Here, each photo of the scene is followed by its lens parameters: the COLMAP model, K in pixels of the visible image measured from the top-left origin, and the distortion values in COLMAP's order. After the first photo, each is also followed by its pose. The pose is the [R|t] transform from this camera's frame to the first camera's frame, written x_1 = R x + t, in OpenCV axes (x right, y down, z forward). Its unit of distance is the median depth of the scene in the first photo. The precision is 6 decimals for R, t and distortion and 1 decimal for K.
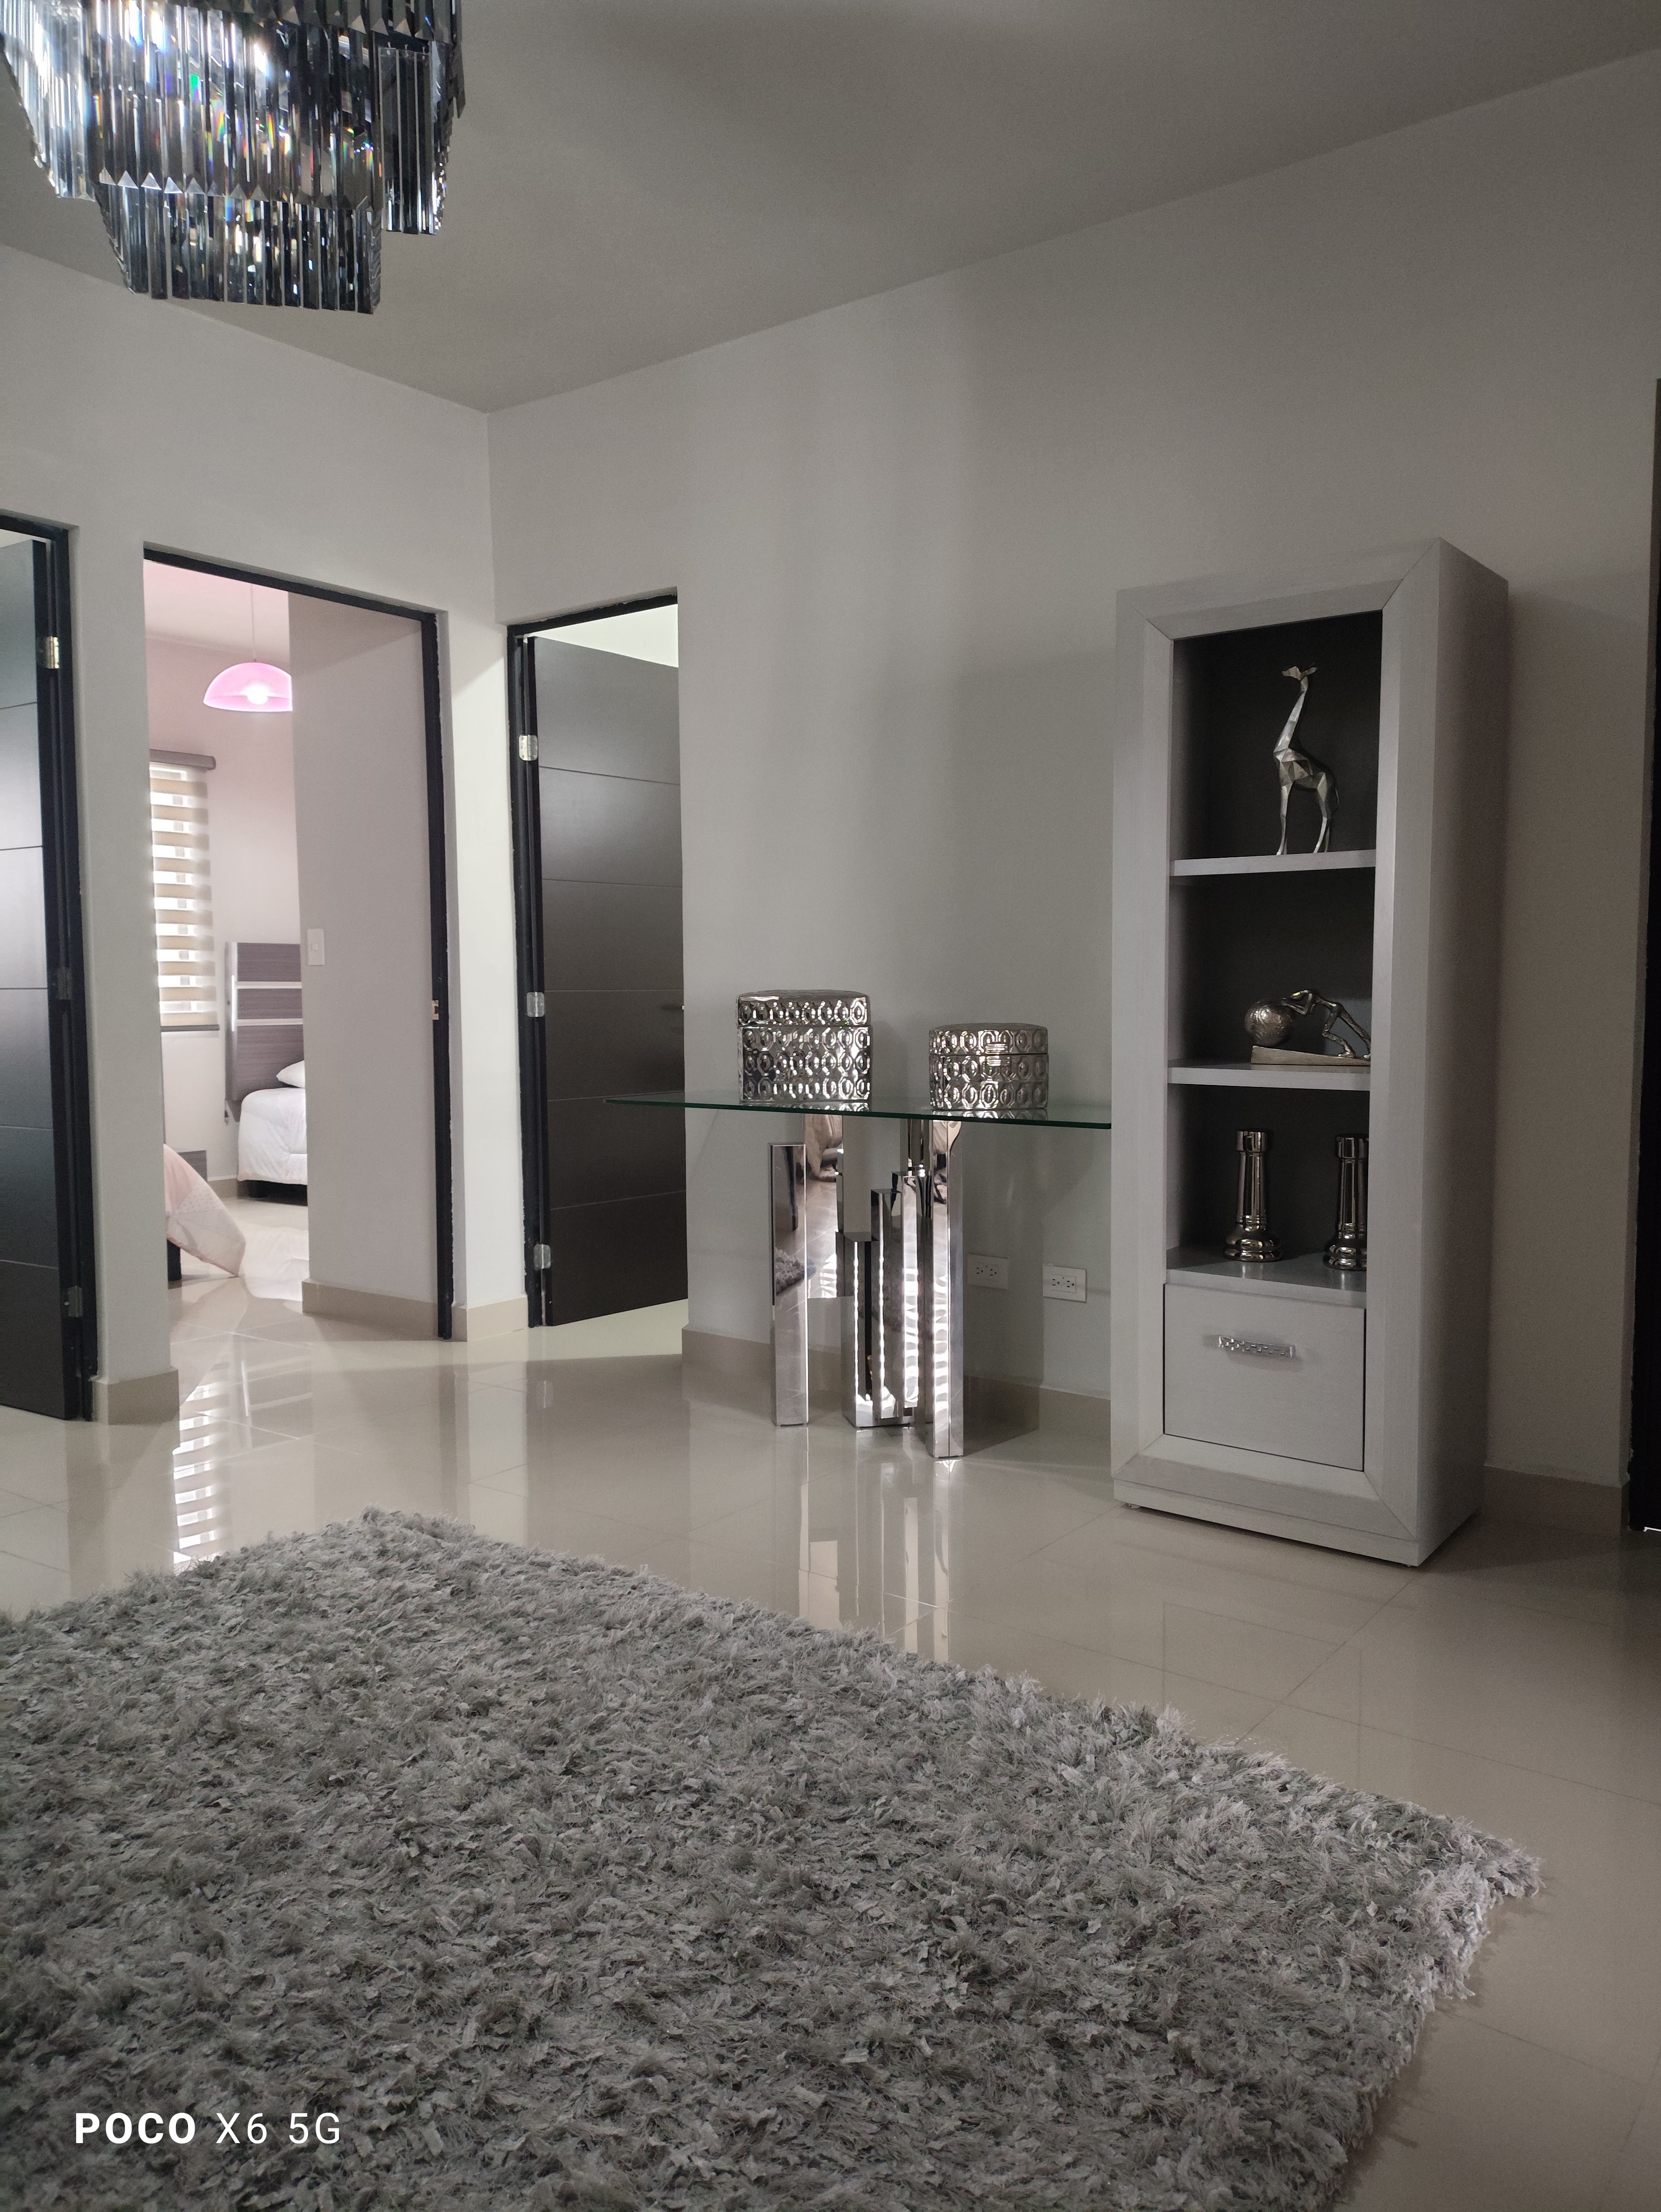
lens RADIAL K [[1640.3, 0, 830.5], [0, 1640.3, 1106.0], [0, 0, 1]] dist [0.121163, -0.154194]
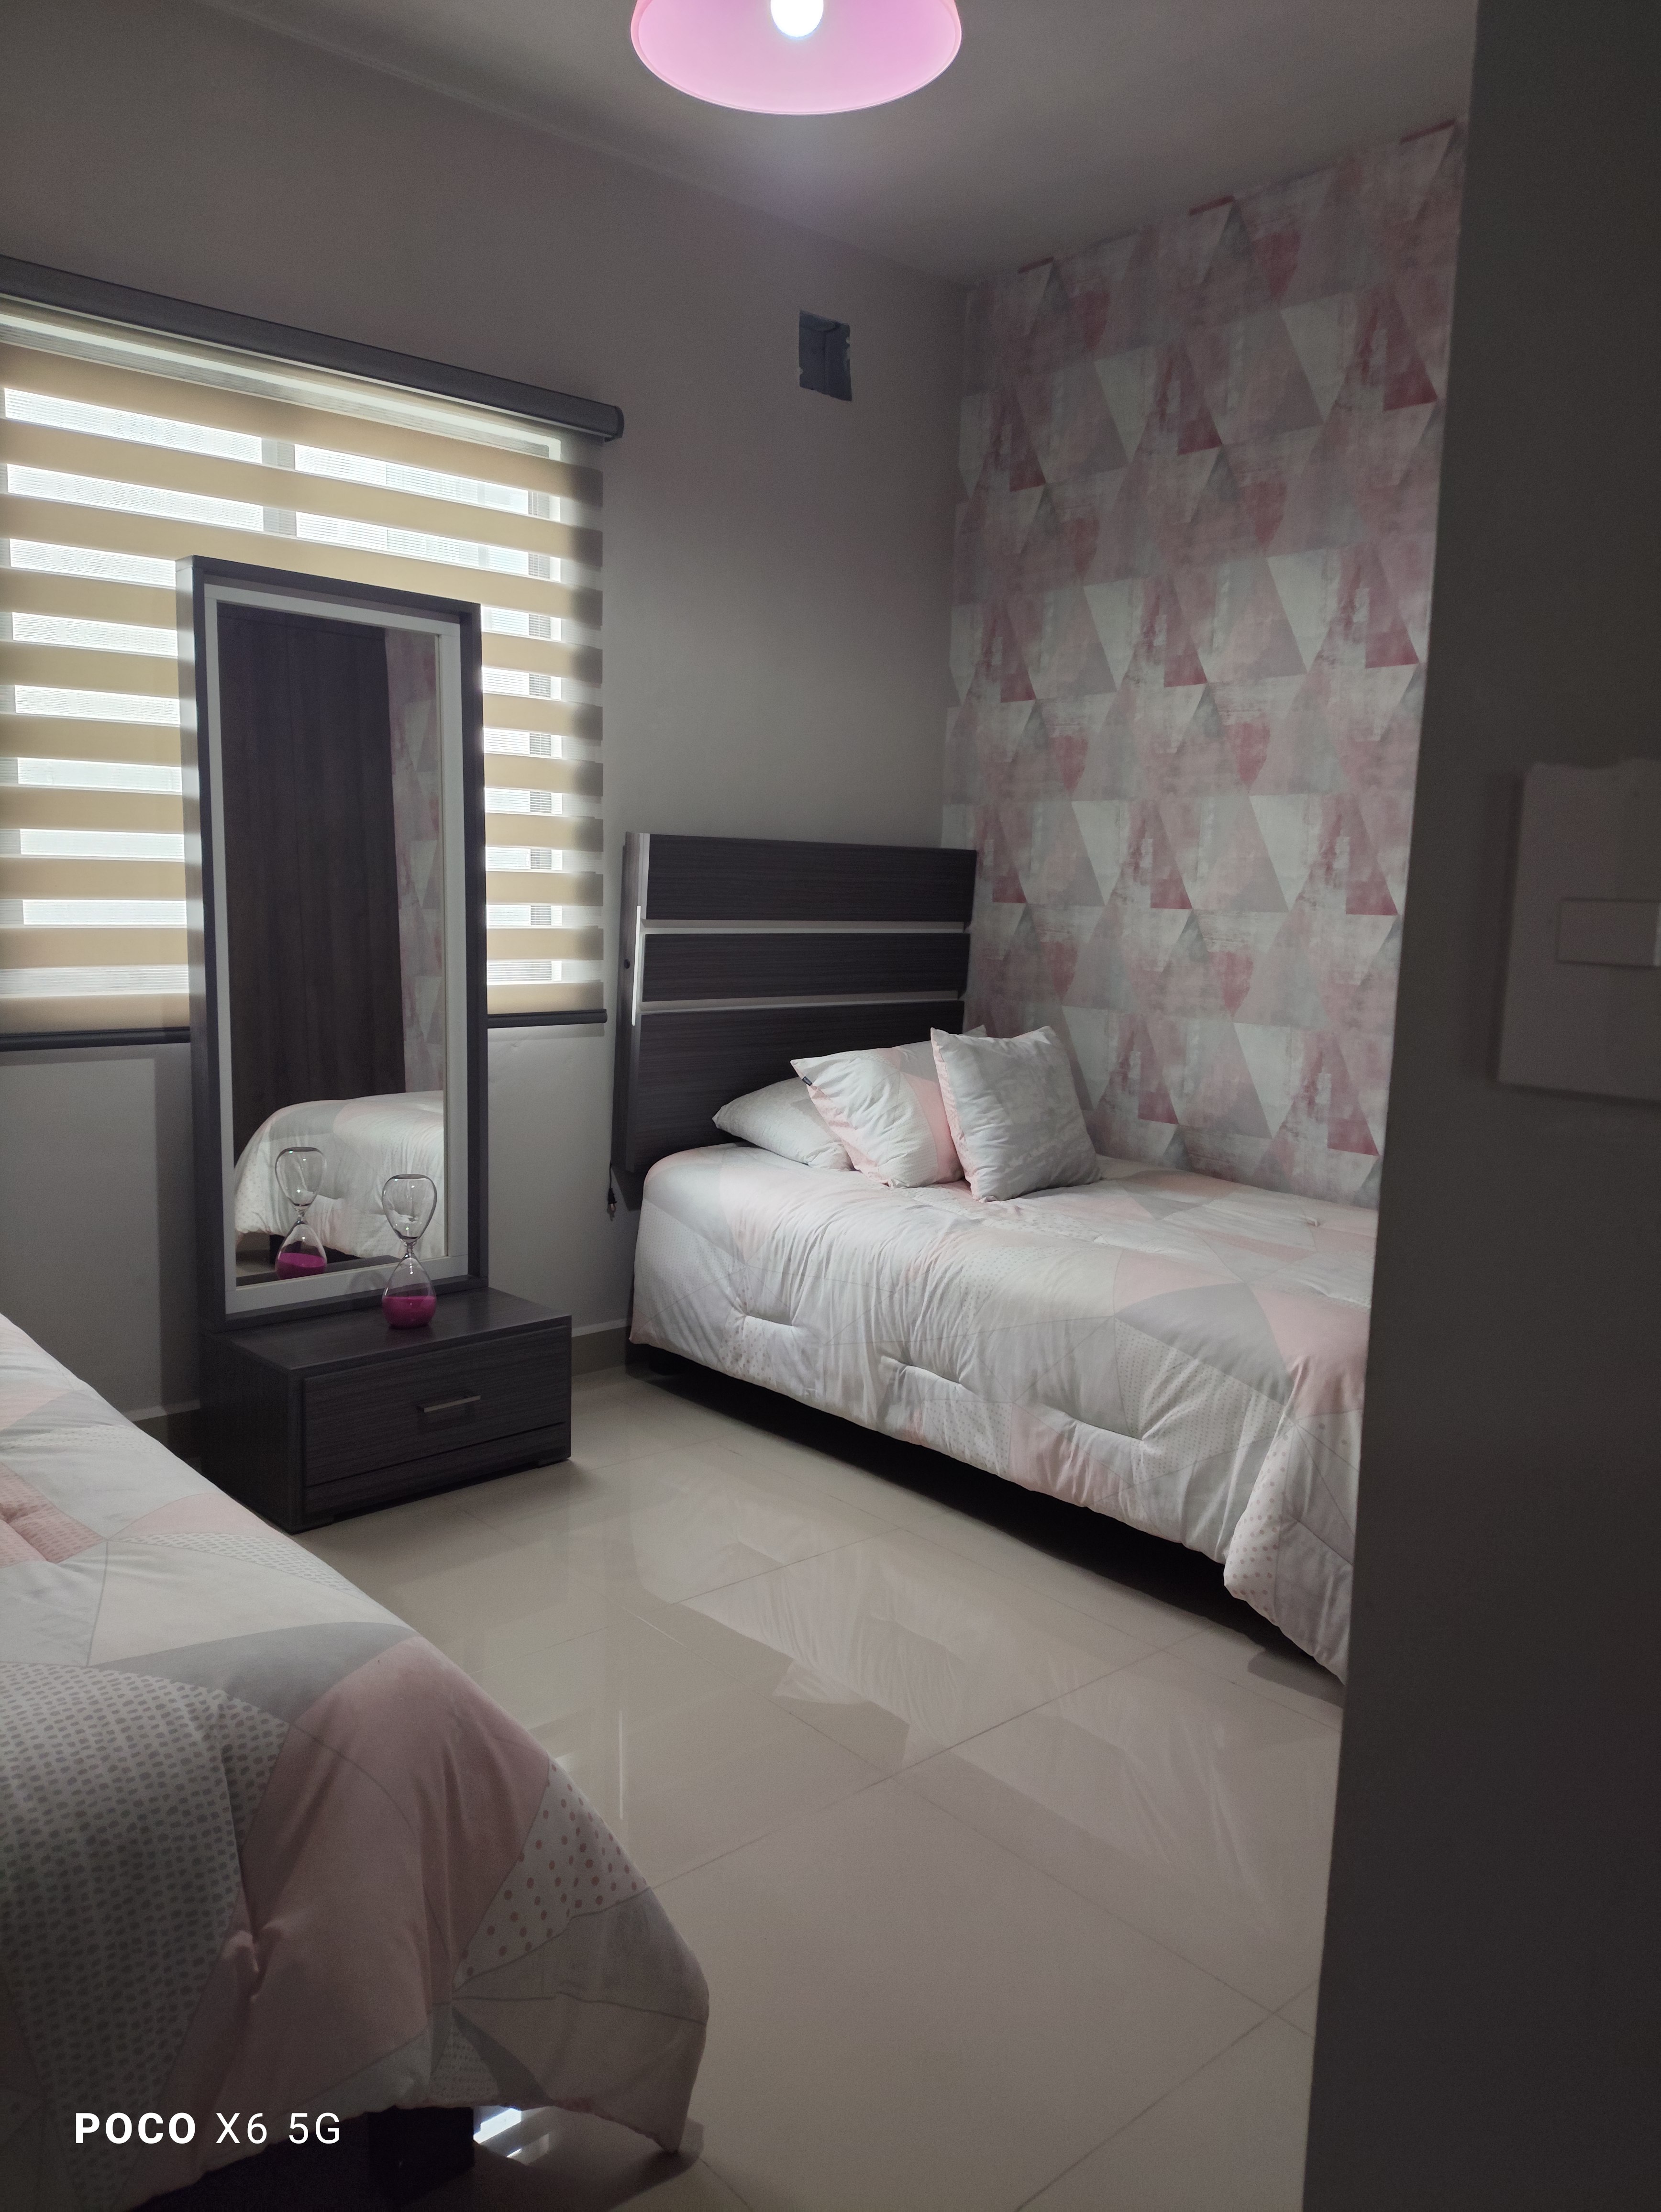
lens RADIAL K [[1640.3, 0, 830.5], [0, 1640.3, 1106.0], [0, 0, 1]] dist [0.121163, -0.154194]
pose [[0.979436, 0.061646, -0.192104, -0.221073], [-0.048978, 0.996343, 0.070012, -0.059143], [0.195718, -0.059163, 0.978874, 0.572820]]
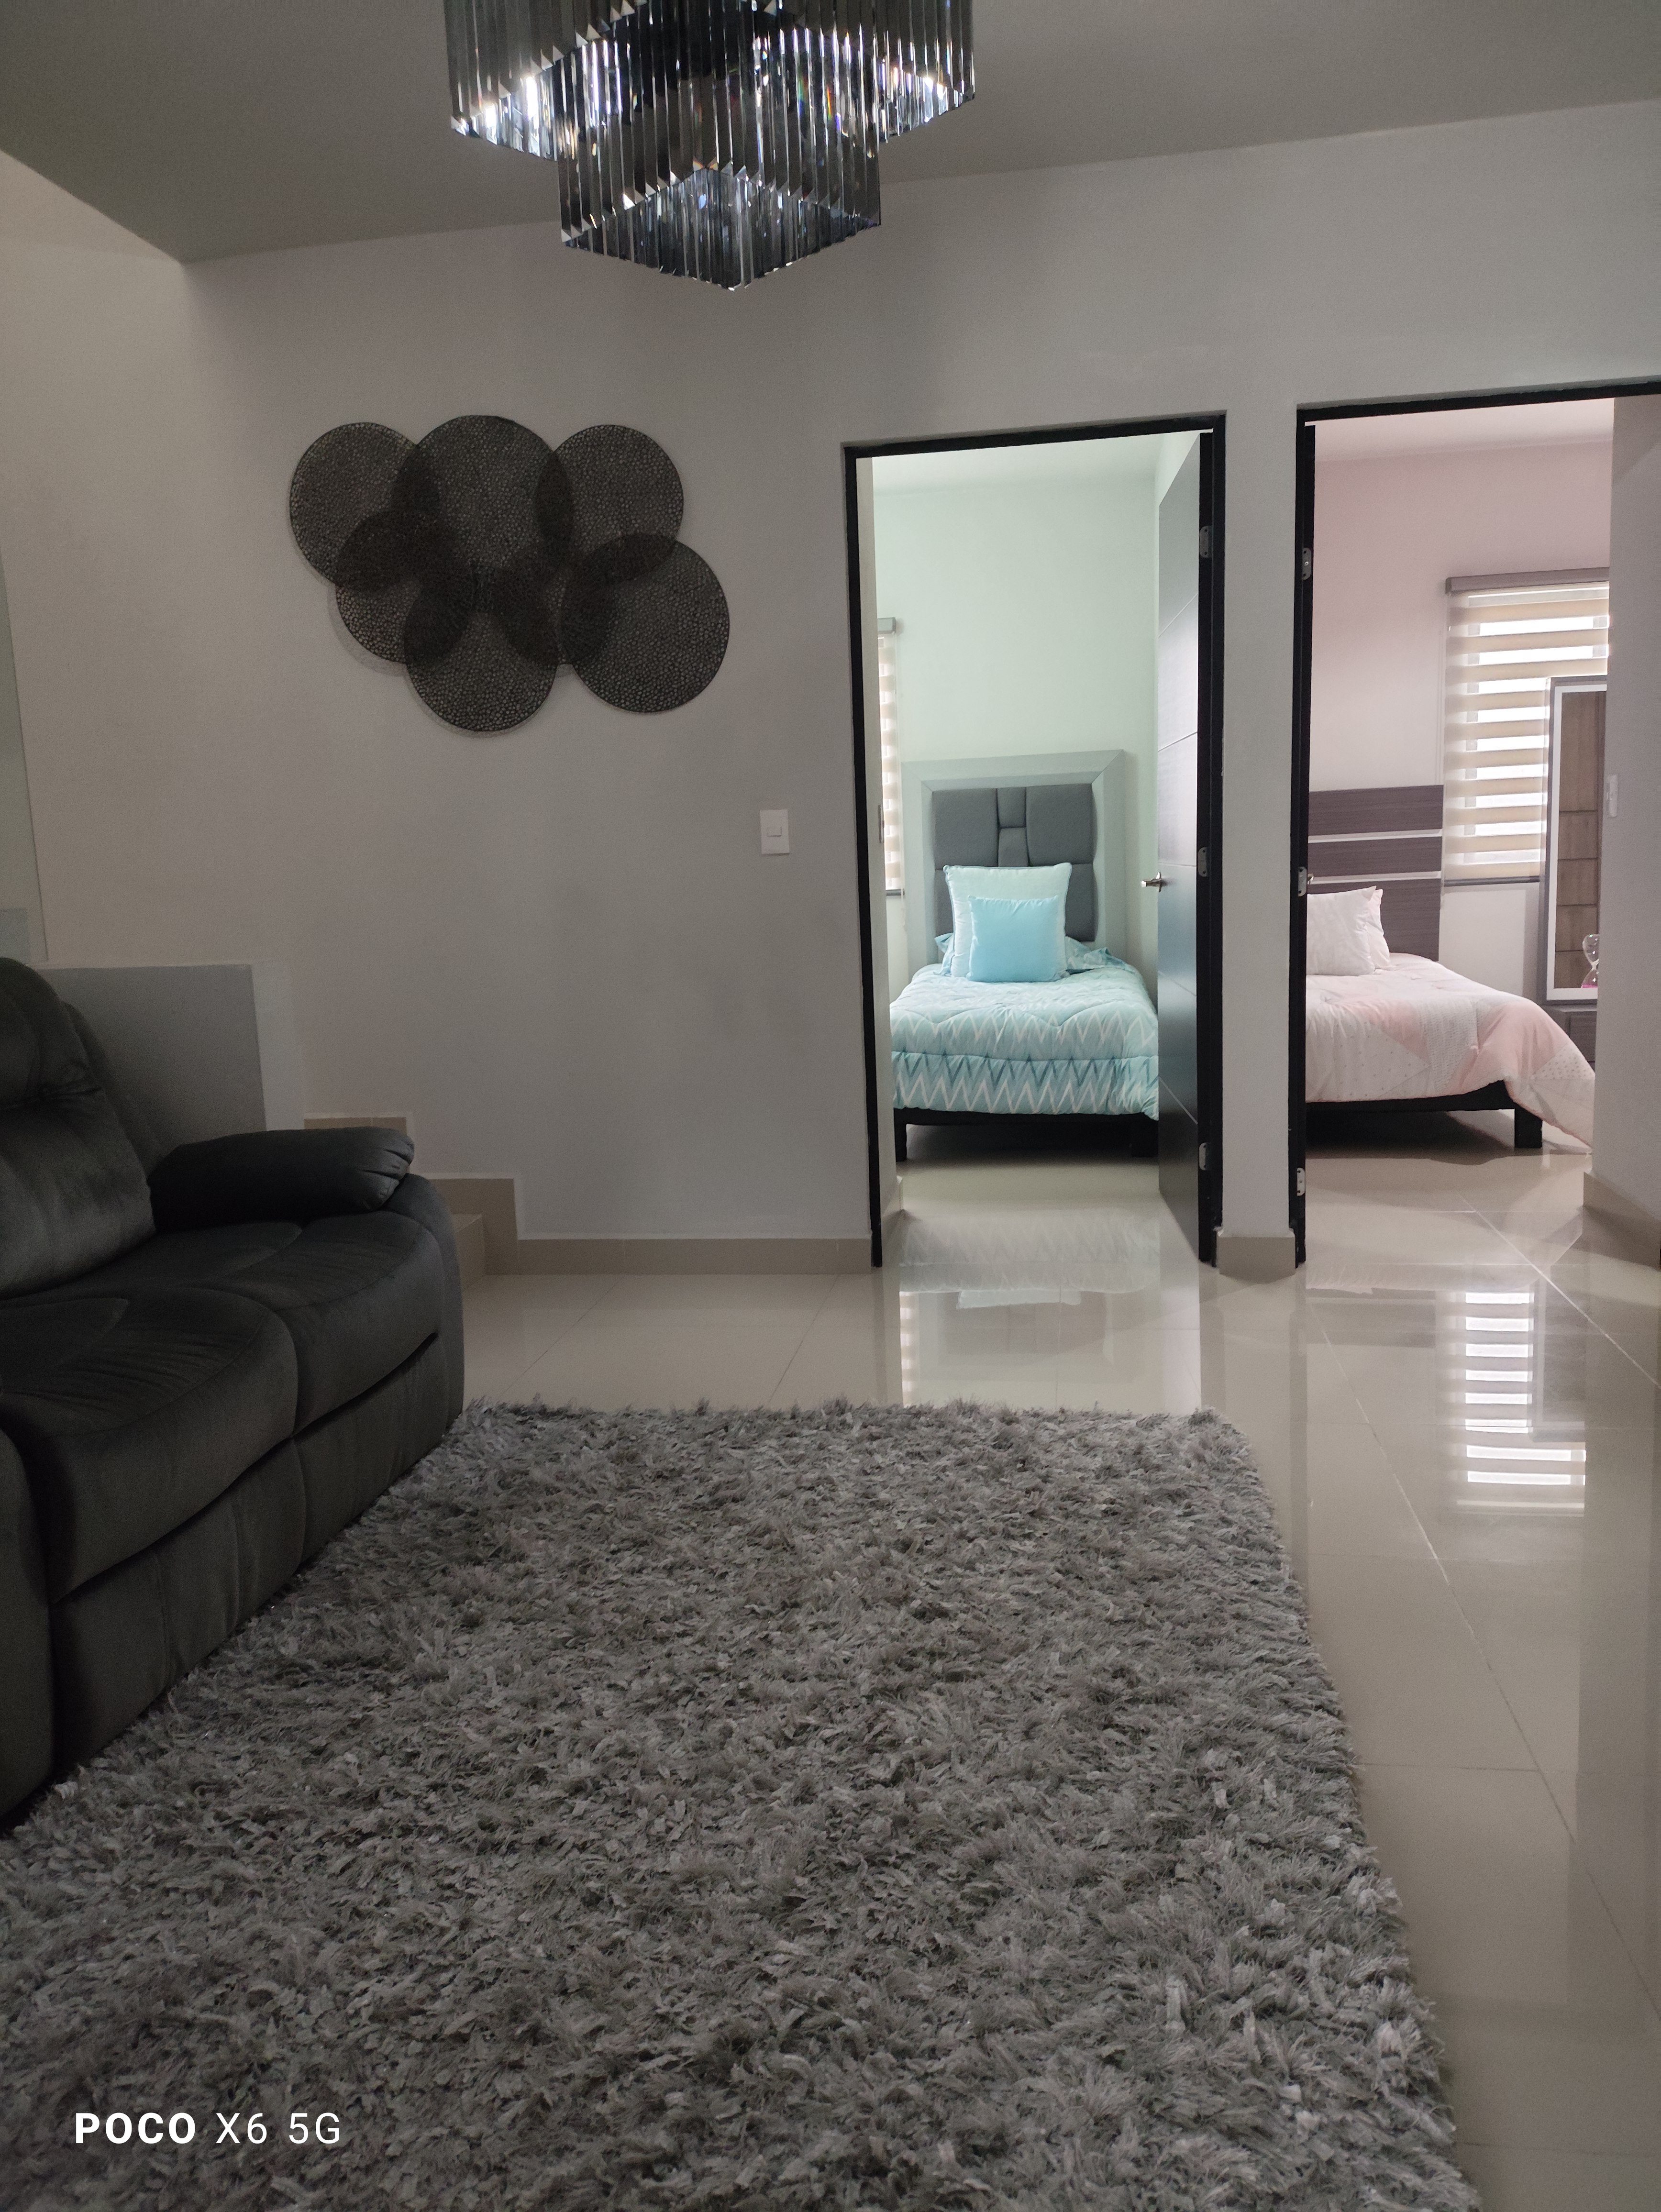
lens RADIAL K [[1640.3, 0, 830.5], [0, 1640.3, 1106.0], [0, 0, 1]] dist [0.121163, -0.154194]
pose [[0.488616, 0.127503, -0.863132, 0.172892], [-0.033349, 0.991271, 0.127553, -0.021205], [0.871861, -0.033540, 0.488603, 0.134898]]
